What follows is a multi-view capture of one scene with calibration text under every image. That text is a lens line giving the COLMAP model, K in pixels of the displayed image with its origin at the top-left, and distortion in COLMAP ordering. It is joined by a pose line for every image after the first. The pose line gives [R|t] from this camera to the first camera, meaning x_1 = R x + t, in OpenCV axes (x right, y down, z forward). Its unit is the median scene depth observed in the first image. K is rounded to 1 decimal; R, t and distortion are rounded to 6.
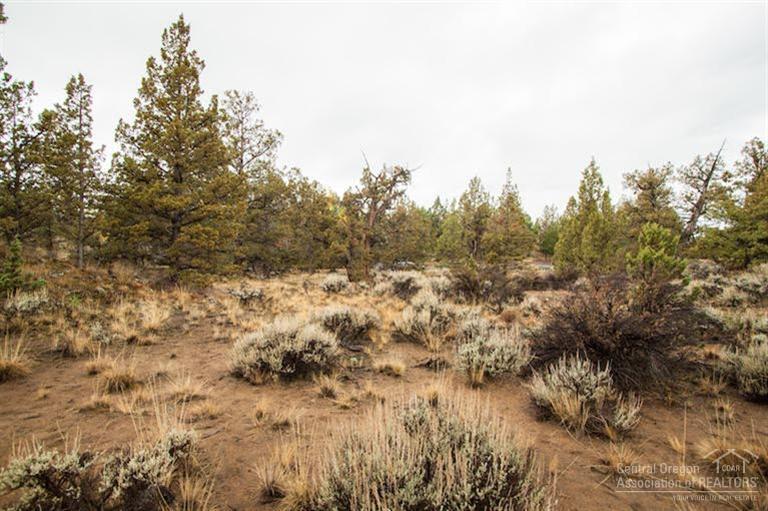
lens RADIAL K [[363.0, 0, 386.5], [0, 363.0, 252.4], [0, 0, 1]] dist [-0.008492, 0.000230]
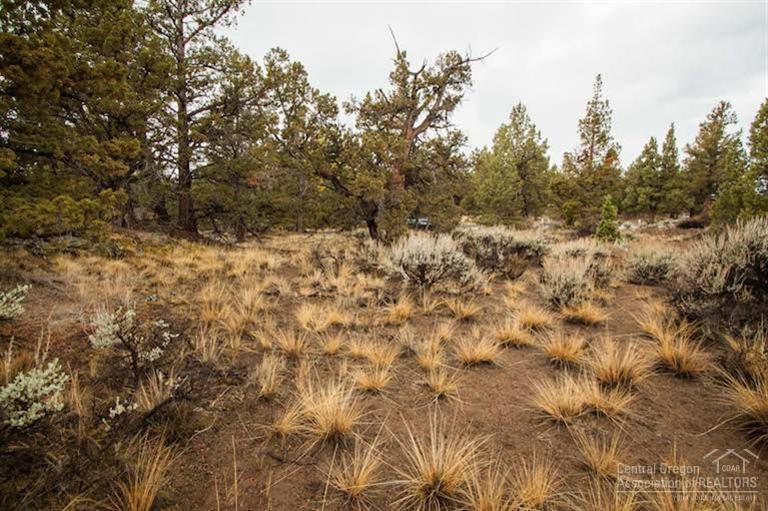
lens RADIAL K [[363.0, 0, 386.5], [0, 363.0, 252.4], [0, 0, 1]] dist [-0.008492, 0.000230]
pose [[0.998735, -0.009388, 0.049398, -0.109235], [0.004085, 0.994316, 0.106386, 0.024795], [-0.050116, -0.106050, 0.993097, 0.380375]]
